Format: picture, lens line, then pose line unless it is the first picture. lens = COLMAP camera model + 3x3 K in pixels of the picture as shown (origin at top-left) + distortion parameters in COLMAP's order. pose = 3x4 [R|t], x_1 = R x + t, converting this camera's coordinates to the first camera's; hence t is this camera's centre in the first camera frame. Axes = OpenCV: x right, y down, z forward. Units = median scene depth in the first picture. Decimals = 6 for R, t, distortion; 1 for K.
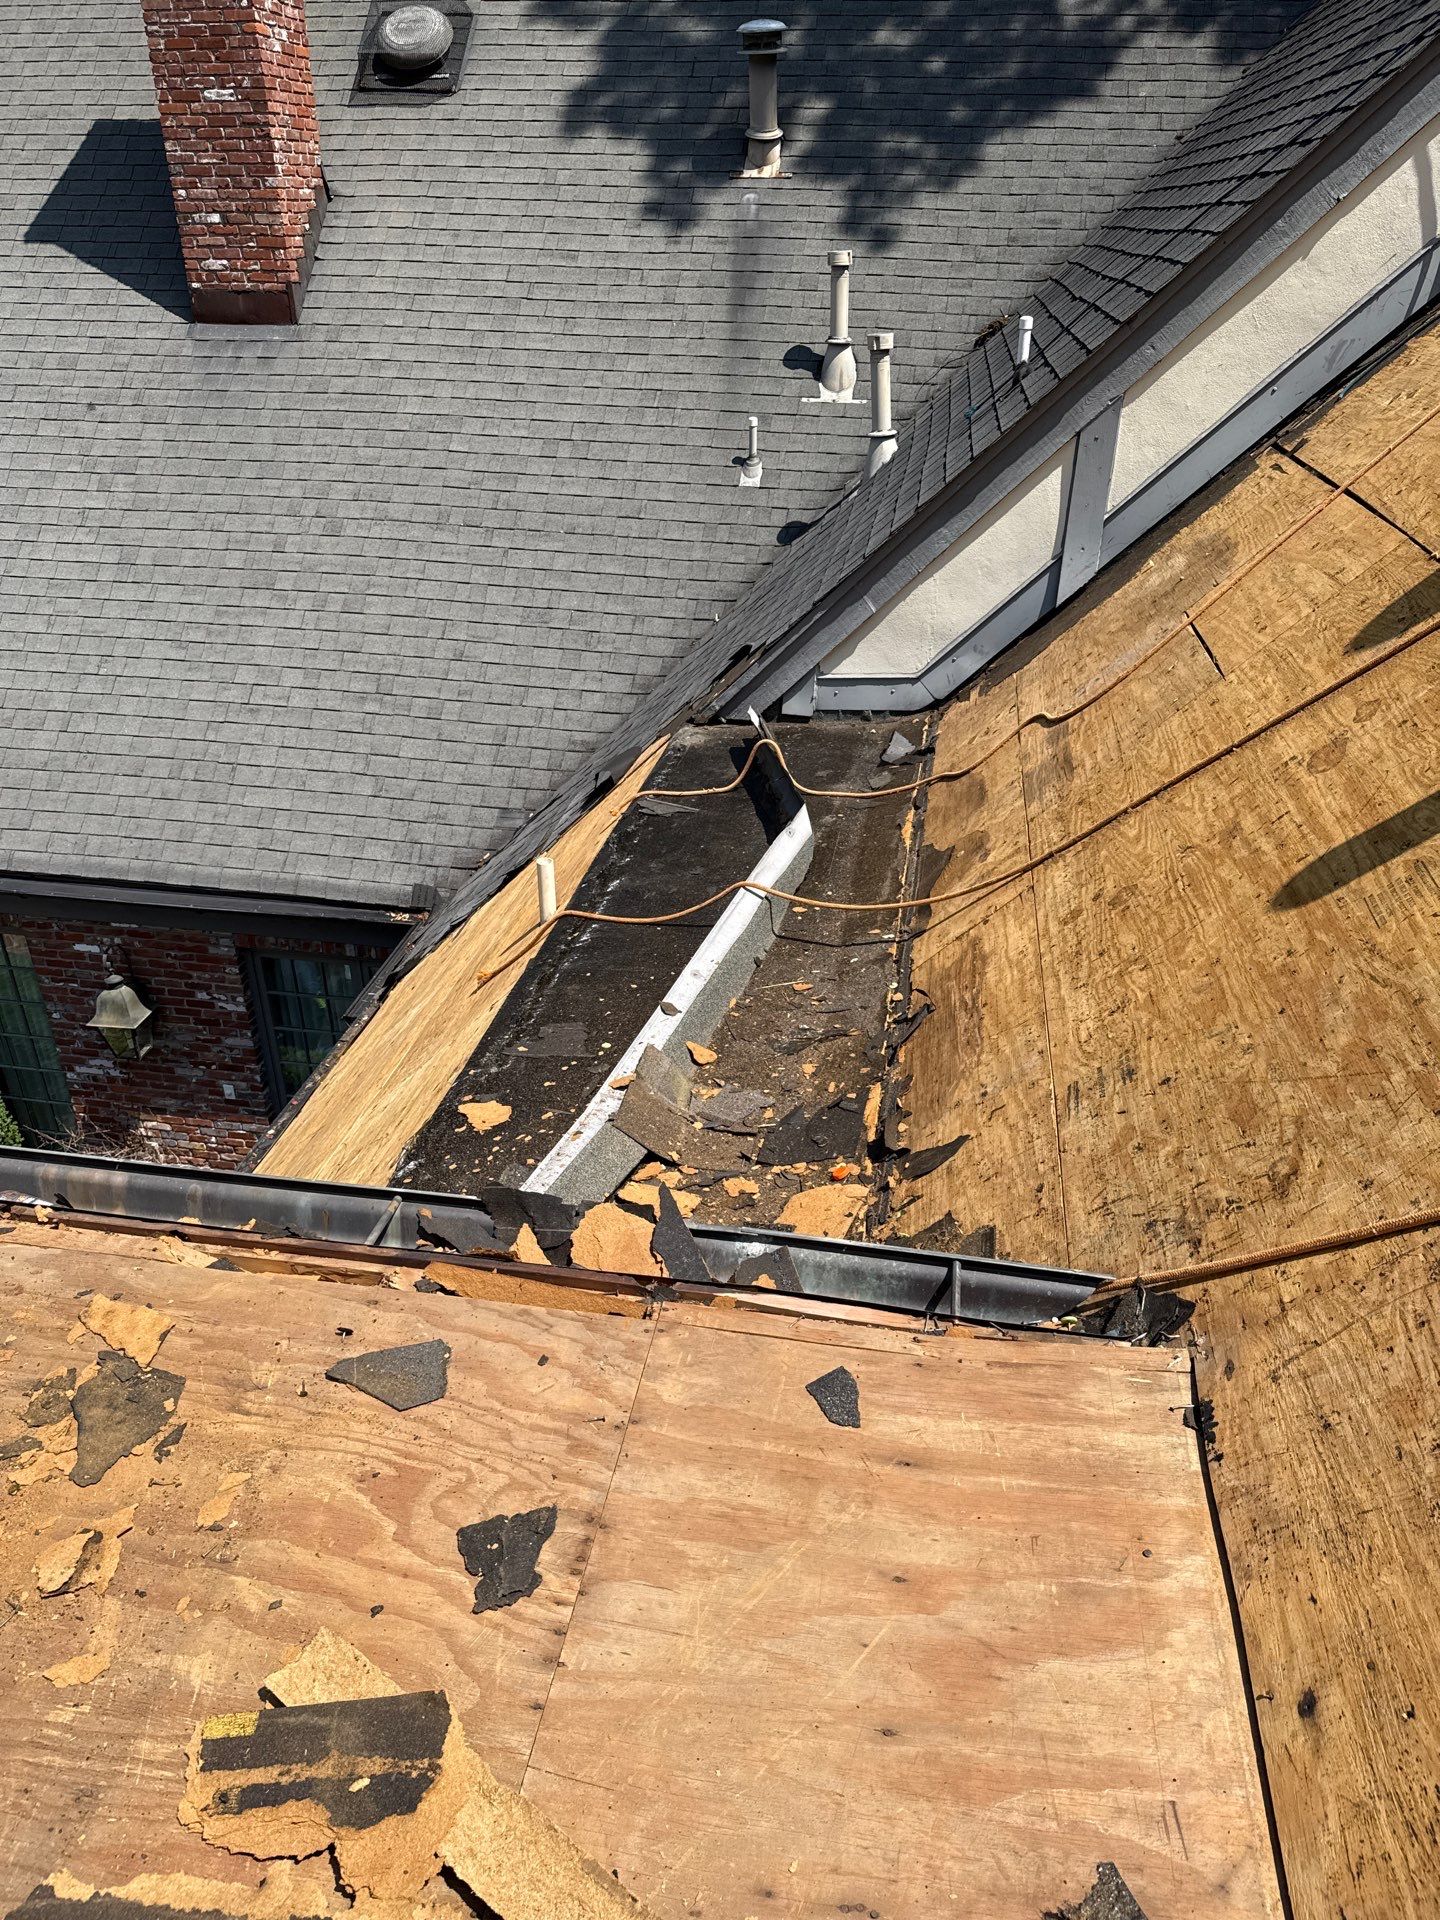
lens RADIAL K [[1361.1, 0, 721.2], [0, 1361.1, 967.4], [0, 0, 1]] dist [0.047771, -0.047403]
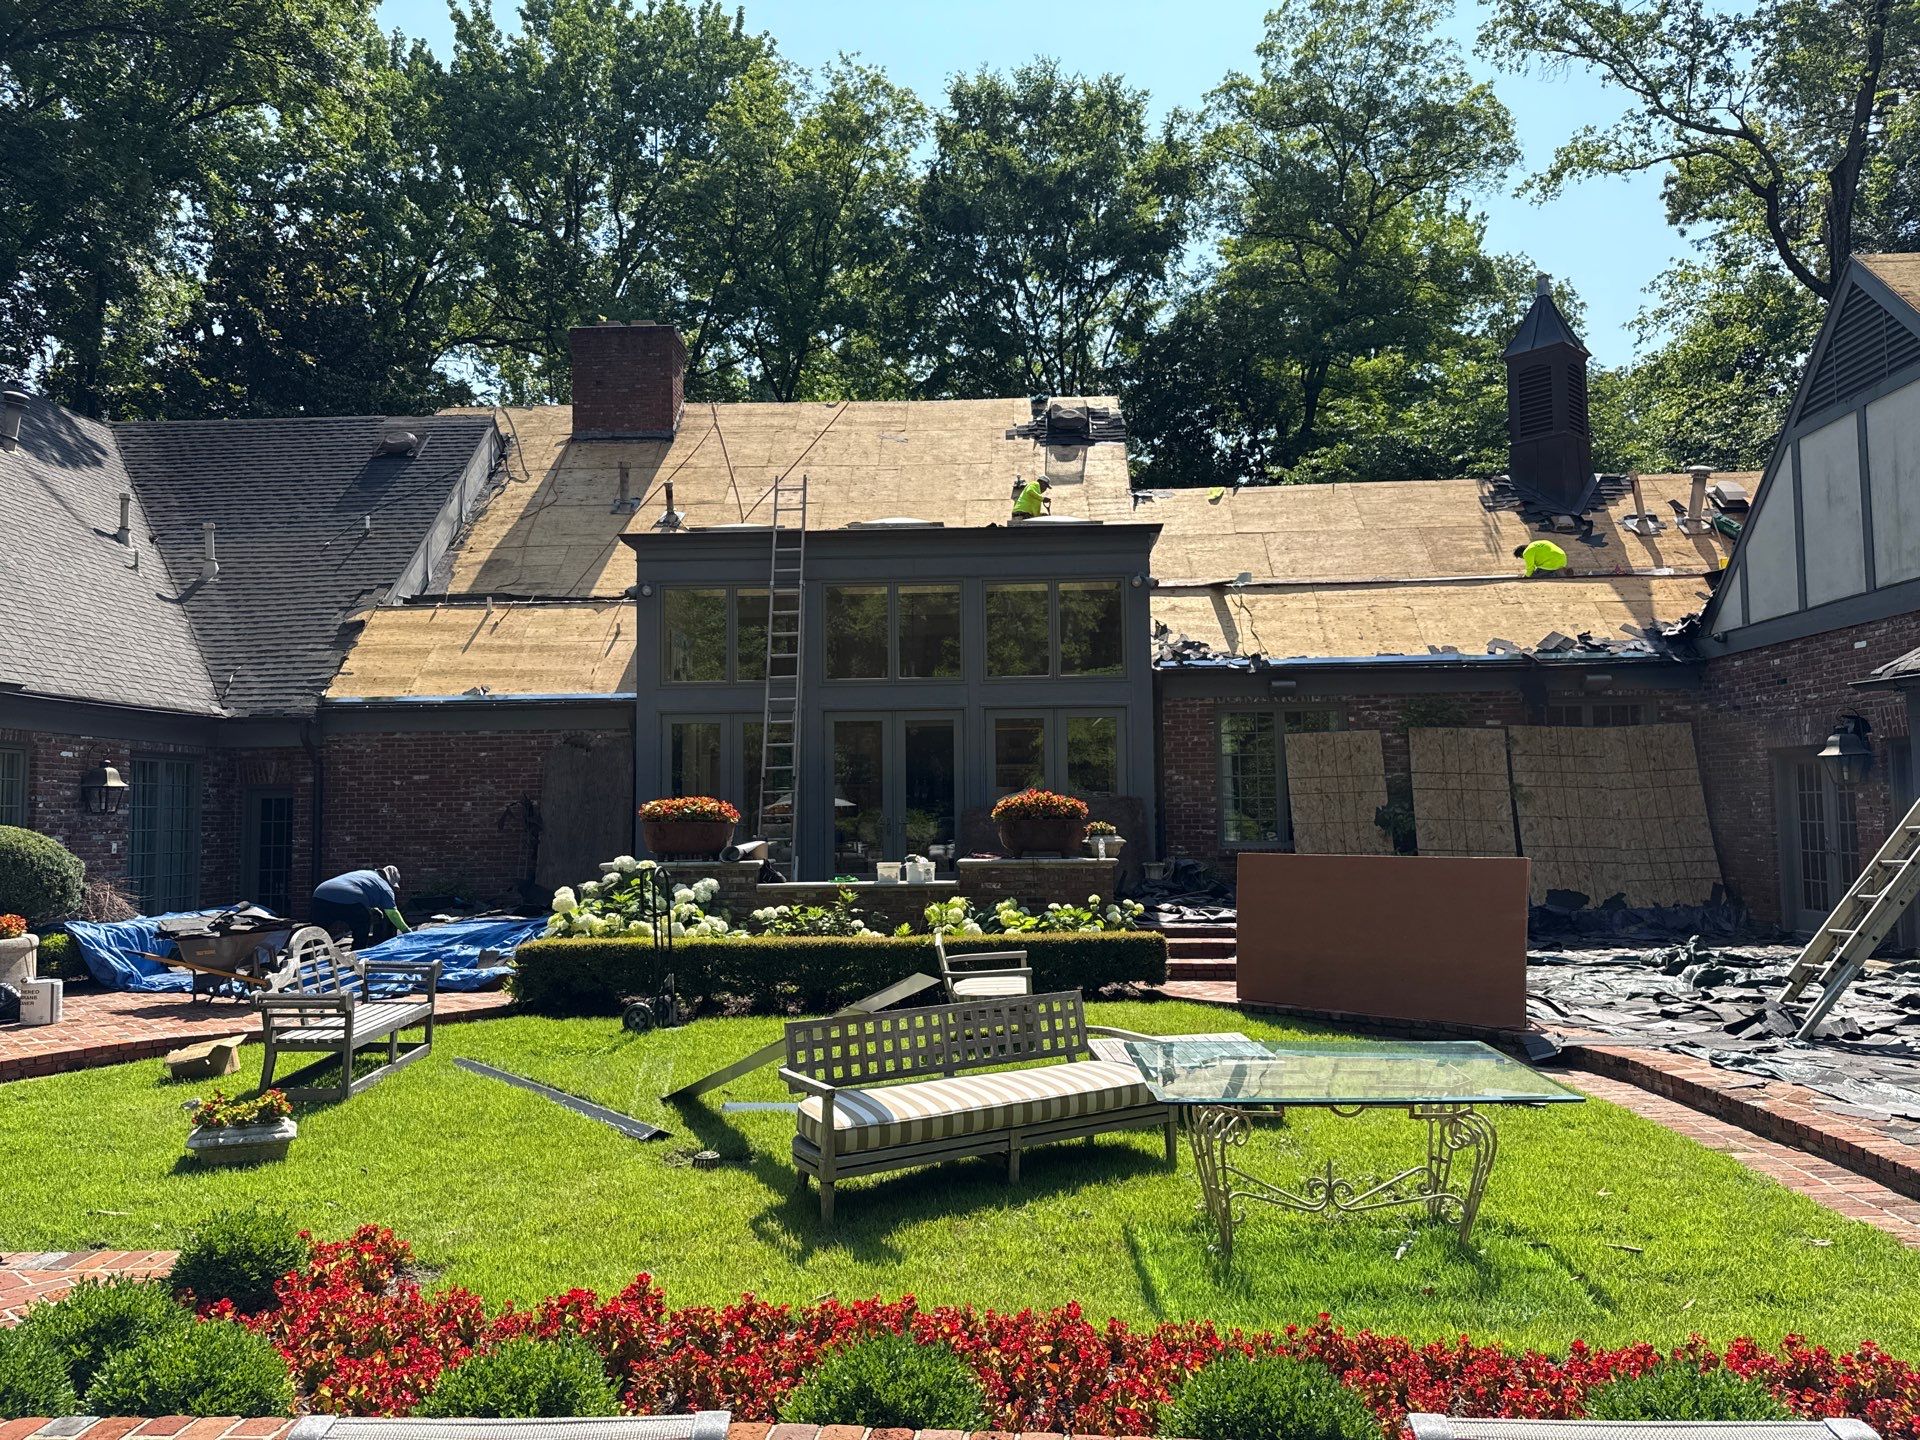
lens RADIAL K [[1361.1, 0, 979.4], [0, 1361.1, 702.8], [0, 0, 1]] dist [0.047771, -0.047403]
pose [[-0.133310, 0.085135, 0.987411, -2.305811], [0.495447, 0.868601, -0.008001, 0.501948], [-0.858348, 0.488143, -0.157973, 0.294320]]
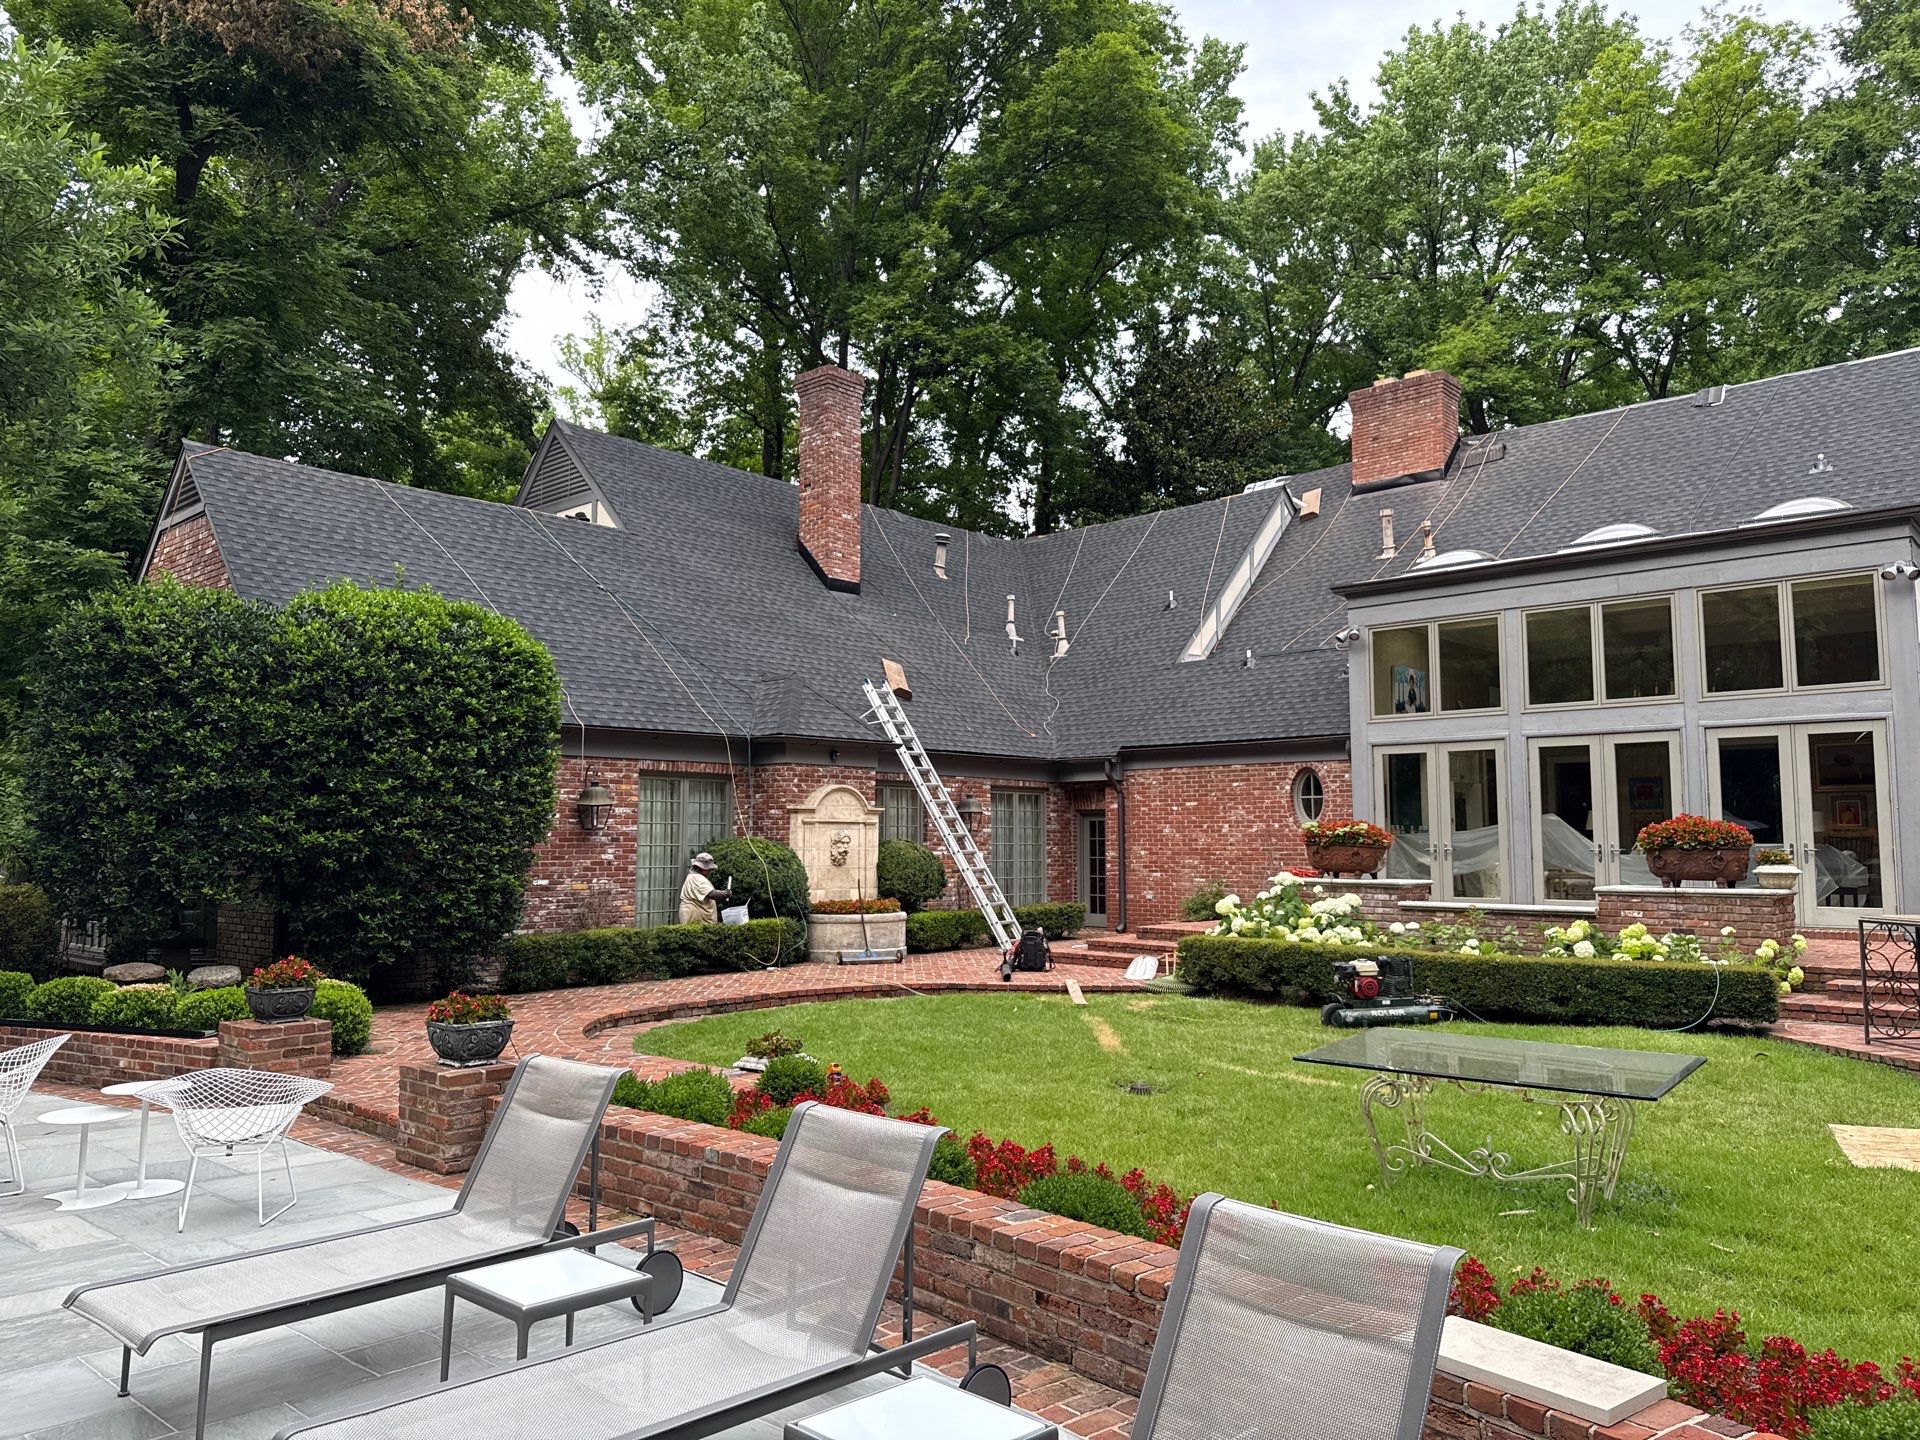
lens RADIAL K [[1361.1, 0, 954.9], [0, 1361.1, 702.3], [0, 0, 1]] dist [0.047771, -0.047403]
pose [[0.541750, 0.090204, 0.835685, -2.476050], [0.409779, 0.839726, -0.356288, 0.712507], [-0.733885, 0.535465, 0.417958, -0.066234]]
